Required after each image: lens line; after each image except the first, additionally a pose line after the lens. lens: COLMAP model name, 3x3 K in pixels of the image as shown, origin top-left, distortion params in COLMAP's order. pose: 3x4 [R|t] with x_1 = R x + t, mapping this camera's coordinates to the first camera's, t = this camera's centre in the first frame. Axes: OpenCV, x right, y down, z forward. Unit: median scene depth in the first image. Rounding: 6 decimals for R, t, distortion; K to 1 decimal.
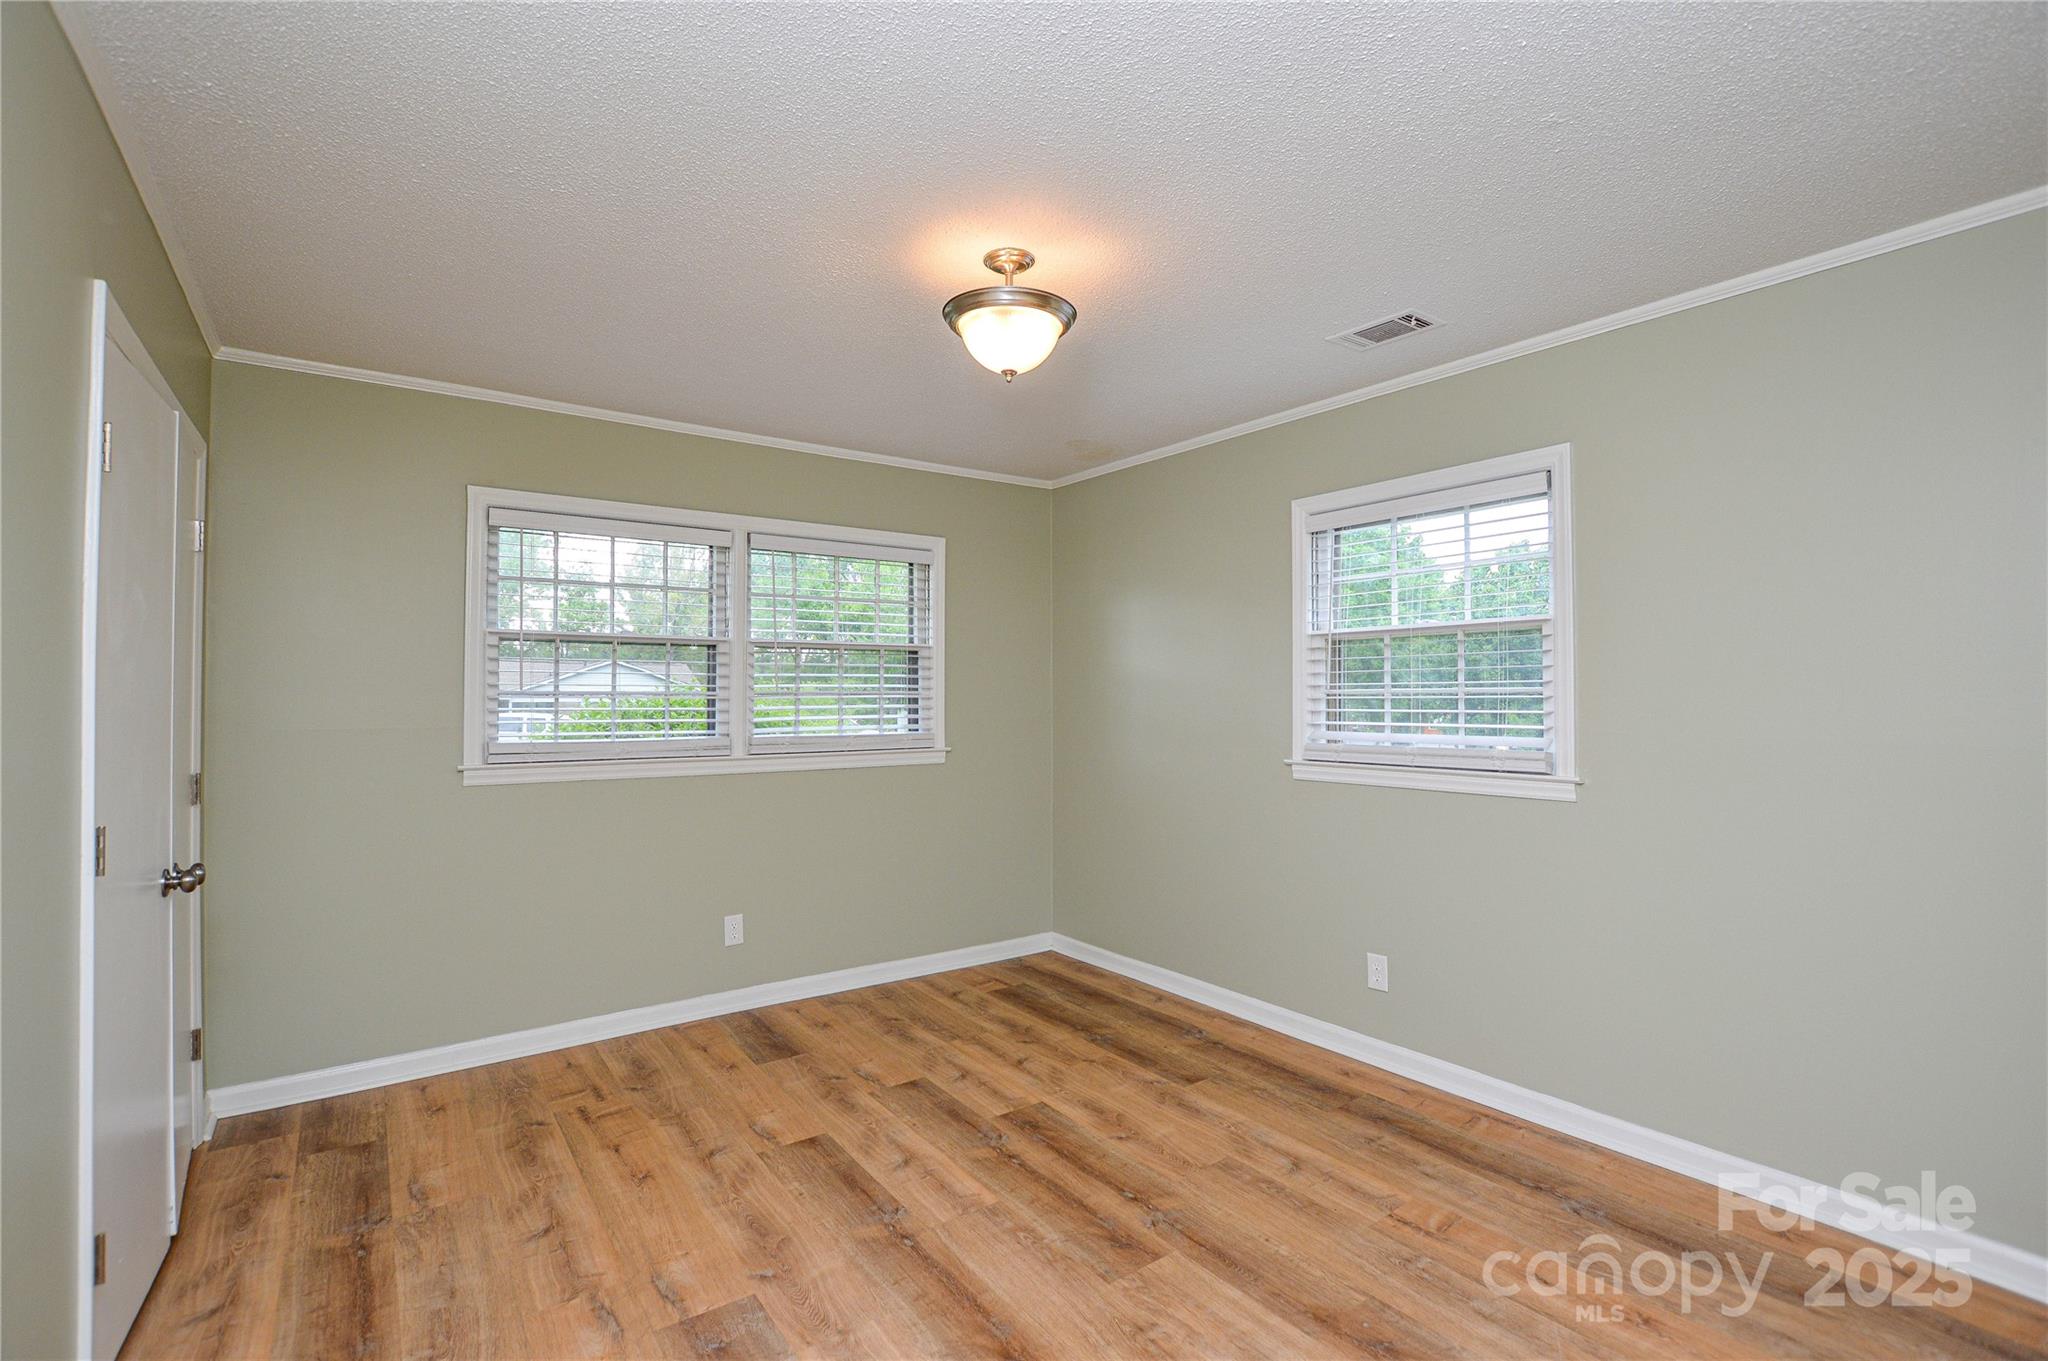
lens RADIAL K [[924.2, 0, 1025.7], [0, 924.2, 666.1], [0, 0, 1]] dist [-0.031288, 0.001858]
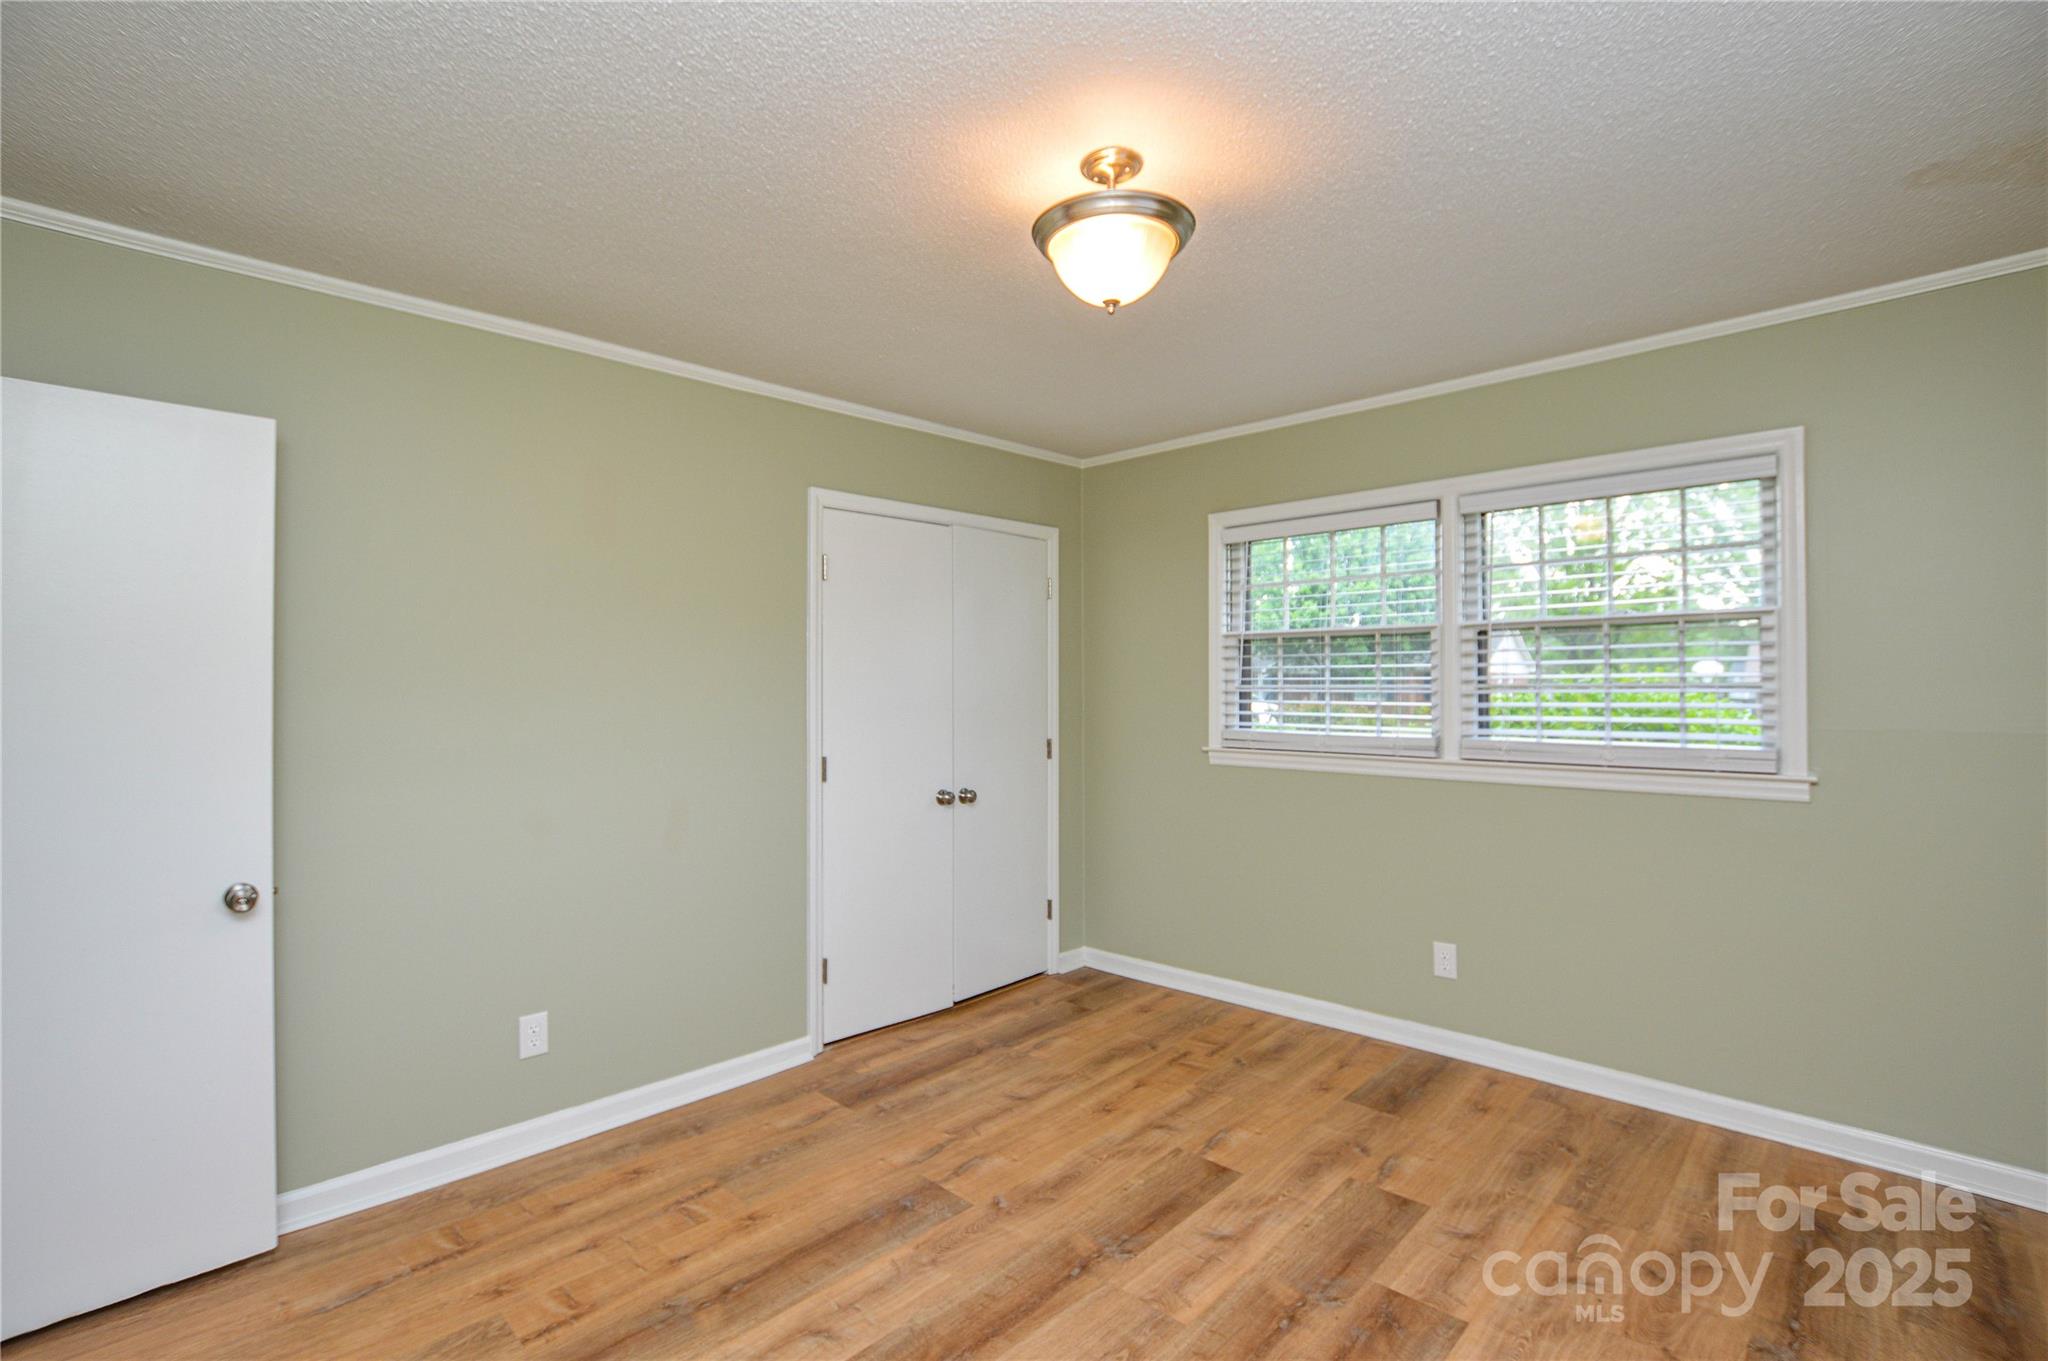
lens RADIAL K [[924.2, 0, 1014.0], [0, 924.2, 682.5], [0, 0, 1]] dist [-0.031288, 0.001858]
pose [[0.171663, -0.002415, -0.985153, 0.606151], [0.030618, 0.999527, 0.002885, 0.016454], [0.984680, -0.030658, 0.171656, 0.613298]]
